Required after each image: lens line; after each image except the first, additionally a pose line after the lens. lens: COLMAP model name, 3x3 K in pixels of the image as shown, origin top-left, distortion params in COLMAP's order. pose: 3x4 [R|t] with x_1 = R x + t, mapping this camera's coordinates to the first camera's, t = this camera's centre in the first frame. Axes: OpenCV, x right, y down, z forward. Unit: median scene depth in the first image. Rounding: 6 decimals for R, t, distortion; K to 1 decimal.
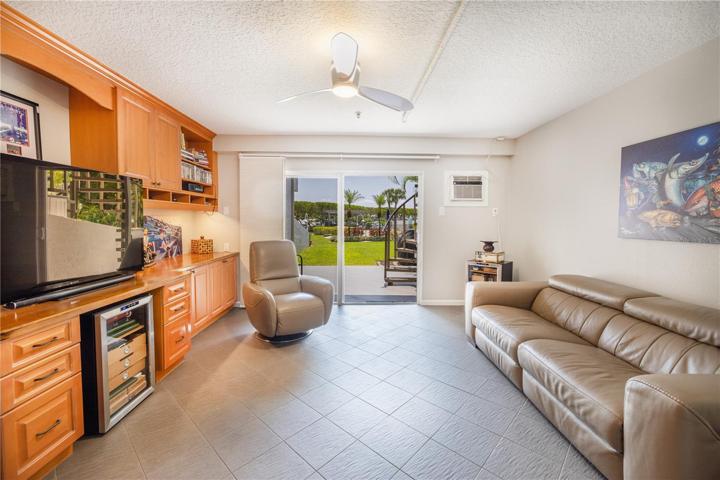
lens RADIAL K [[304.2, 0, 360.0], [0, 304.2, 235.8], [0, 0, 1]] dist [0.000044, 0.000071]
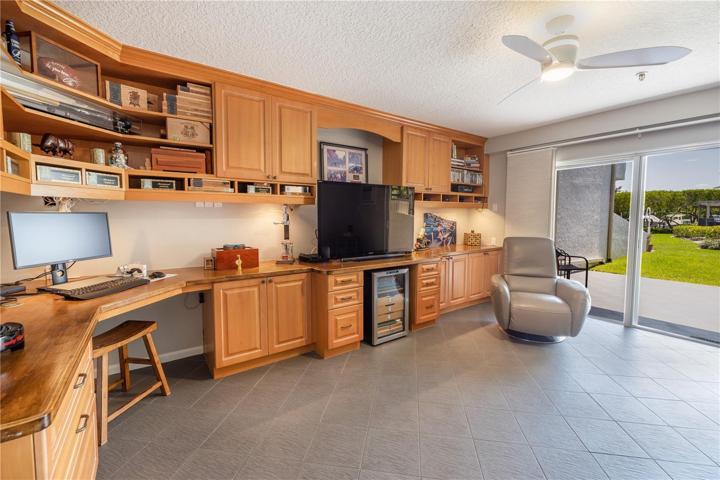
lens RADIAL K [[304.2, 0, 360.6], [0, 304.2, 238.1], [0, 0, 1]] dist [0.000044, 0.000071]
pose [[0.556757, 0.059702, -0.828527, 0.245411], [-0.043021, 0.998148, 0.043014, 0.000033], [0.829561, 0.011696, 0.558294, 0.007088]]
